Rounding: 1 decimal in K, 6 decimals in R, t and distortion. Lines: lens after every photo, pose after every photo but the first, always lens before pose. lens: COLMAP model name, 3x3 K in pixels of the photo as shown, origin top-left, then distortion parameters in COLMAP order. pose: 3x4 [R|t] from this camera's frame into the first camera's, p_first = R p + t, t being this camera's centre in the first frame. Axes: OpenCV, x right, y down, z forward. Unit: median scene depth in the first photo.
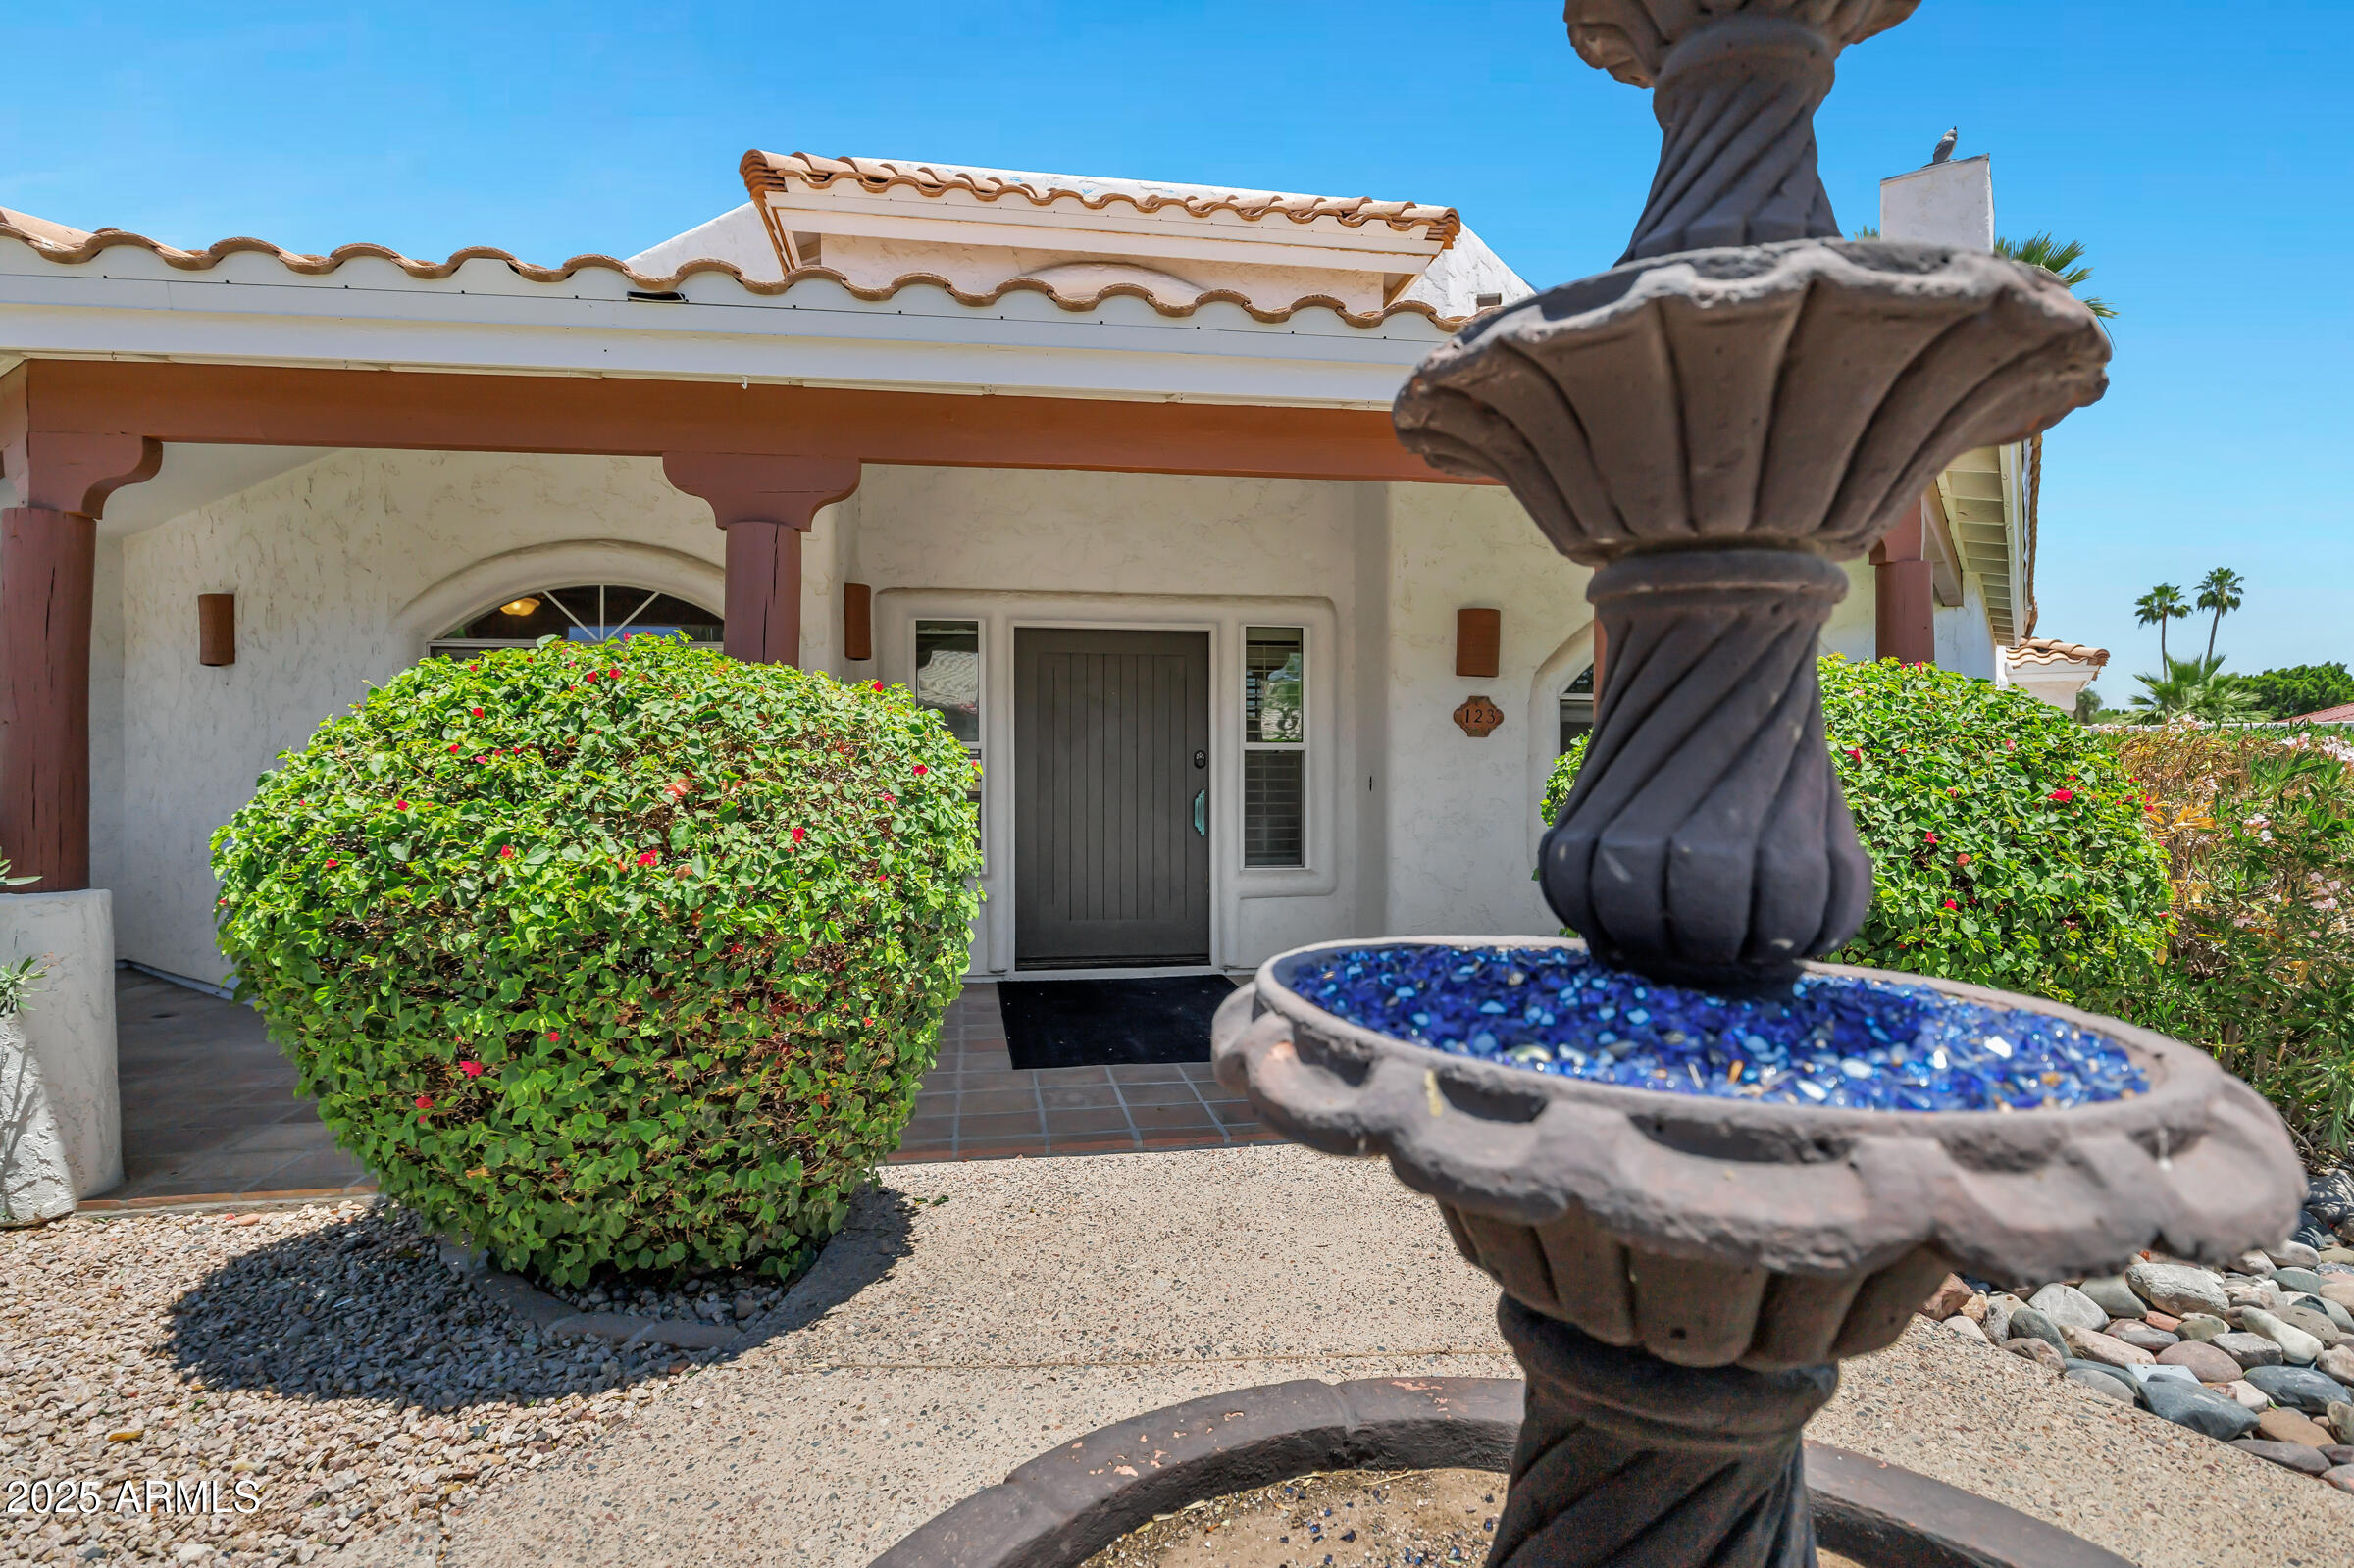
lens RADIAL K [[1251.8, 0, 1232.6], [0, 1251.8, 775.6], [0, 0, 1]] dist [-0.001462, -0.000358]
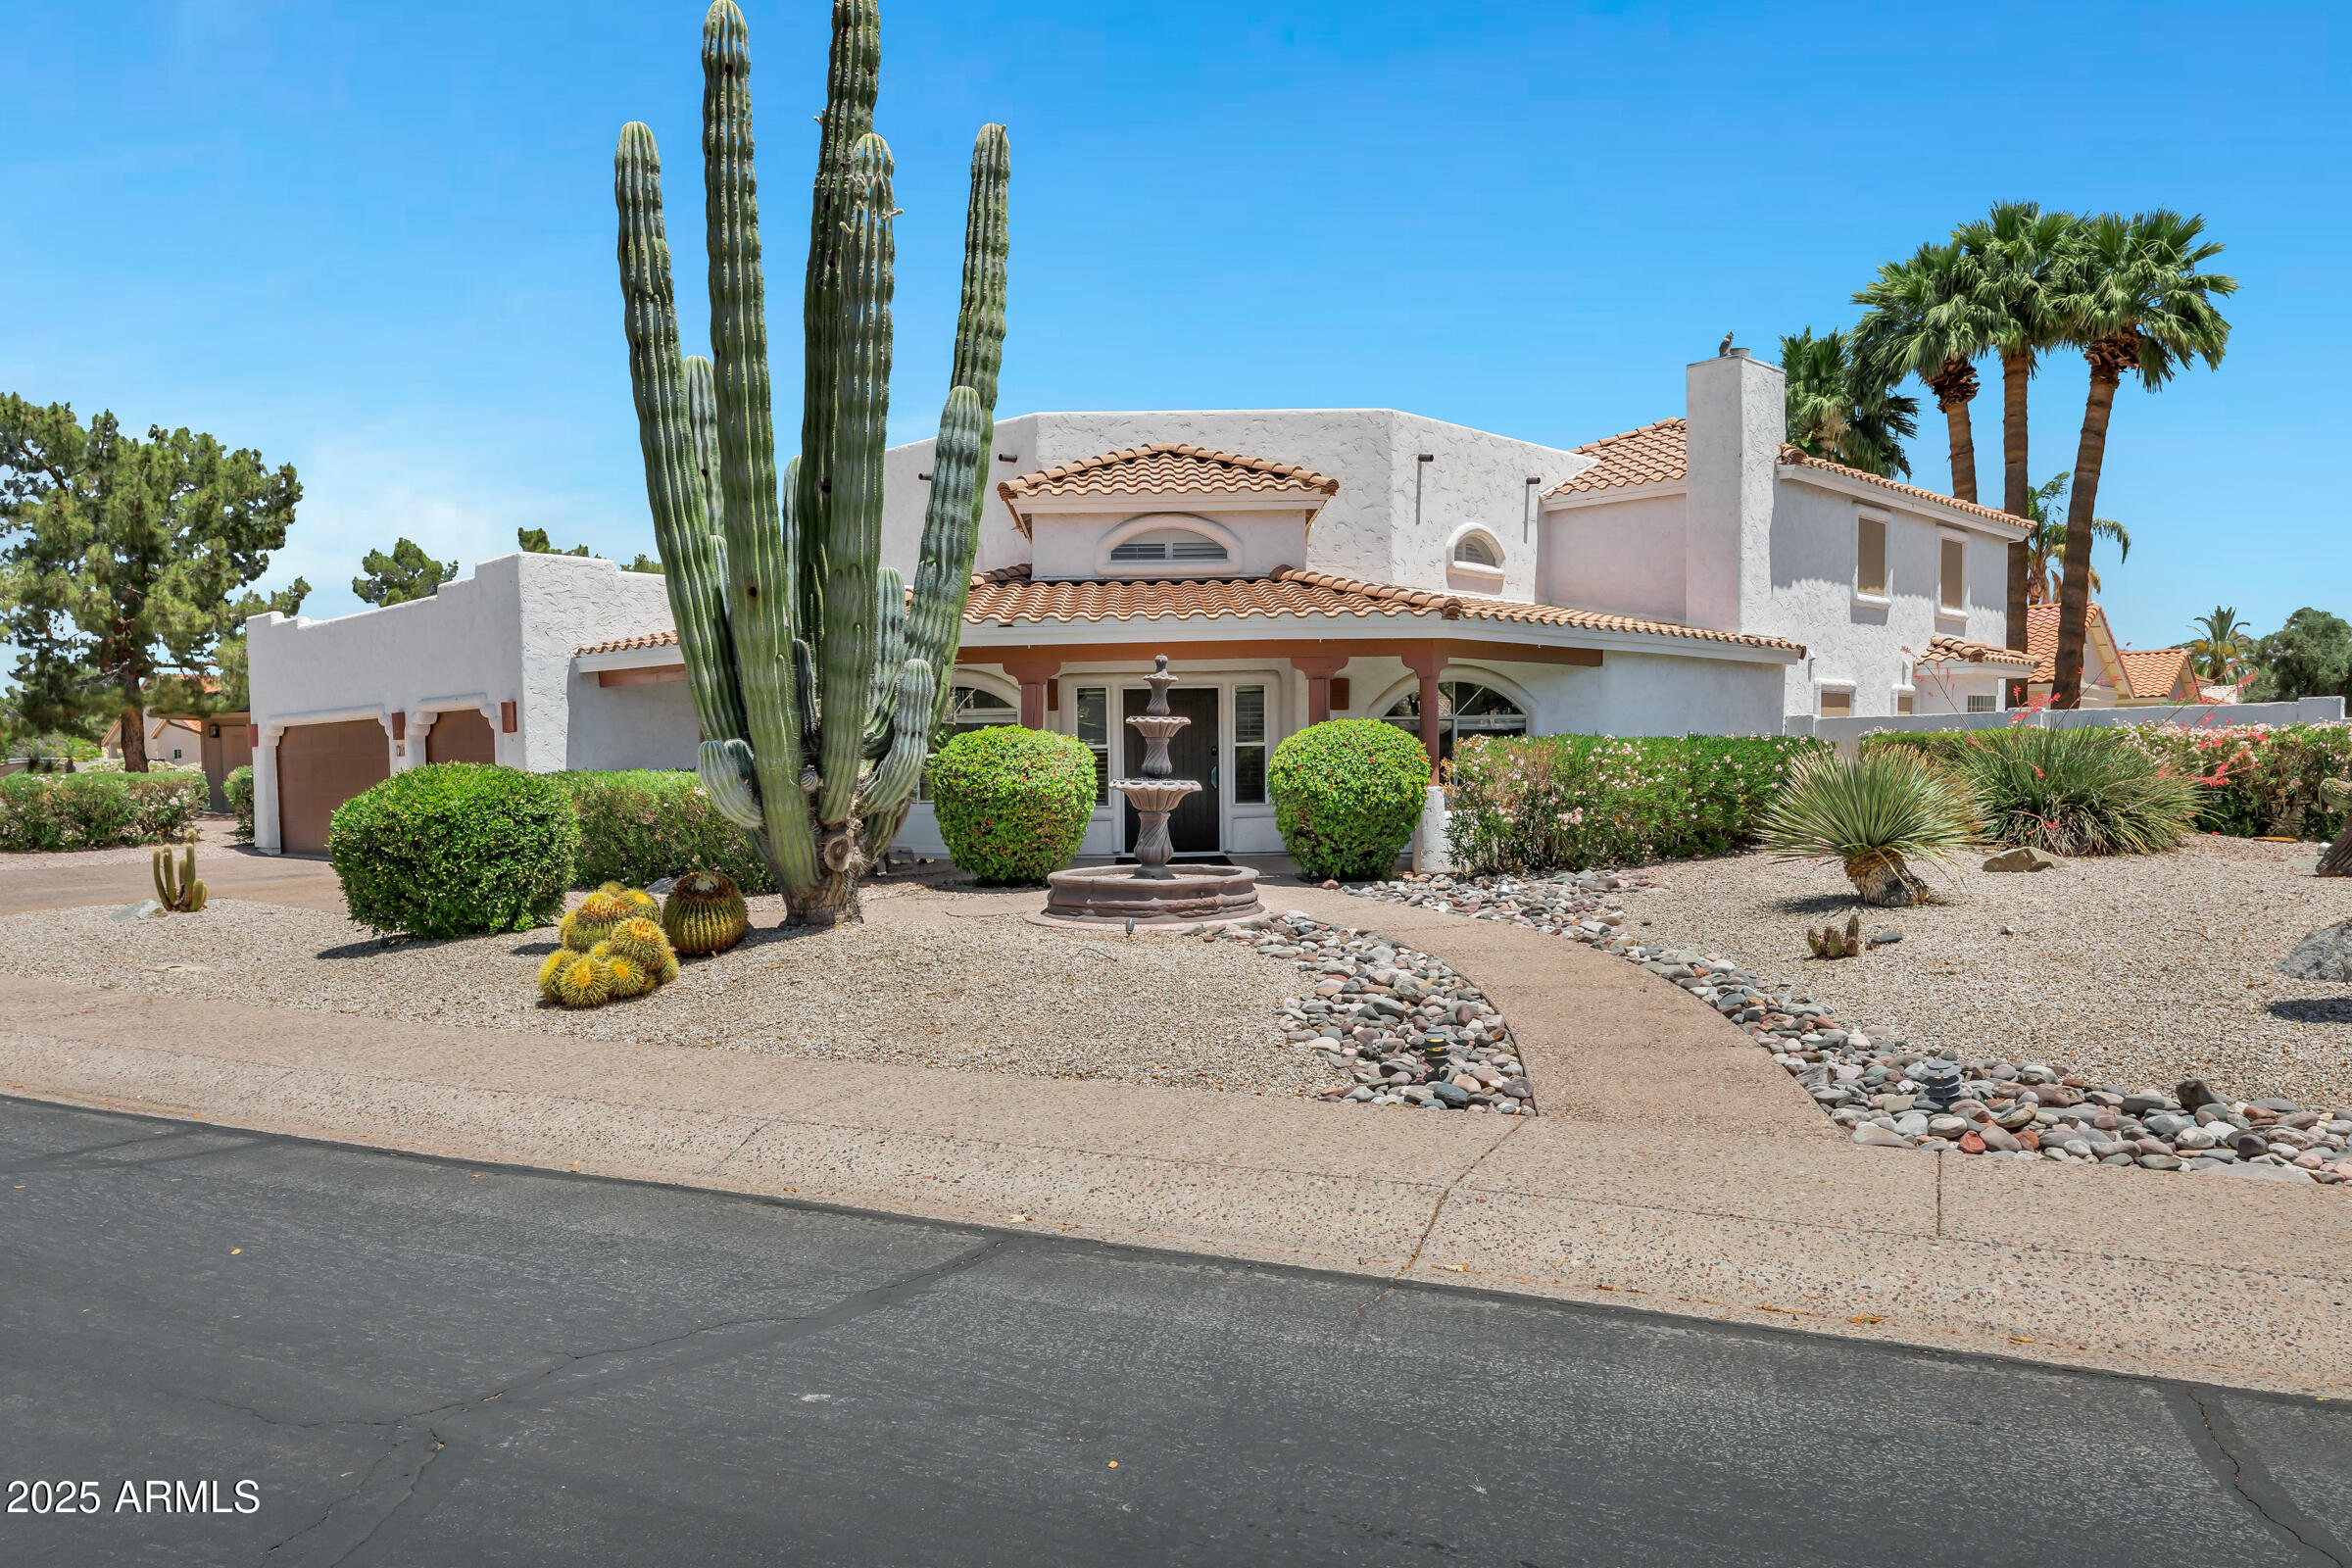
lens RADIAL K [[1610.9, 0, 1176.0], [0, 1610.9, 784.0], [0, 0, 1]] dist [0.062254, 0.001581]
pose [[0.983940, -0.003261, -0.178468, 0.423192], [0.005967, 0.999875, 0.014625, 0.001007], [0.178398, -0.015455, 0.983837, -1.751293]]
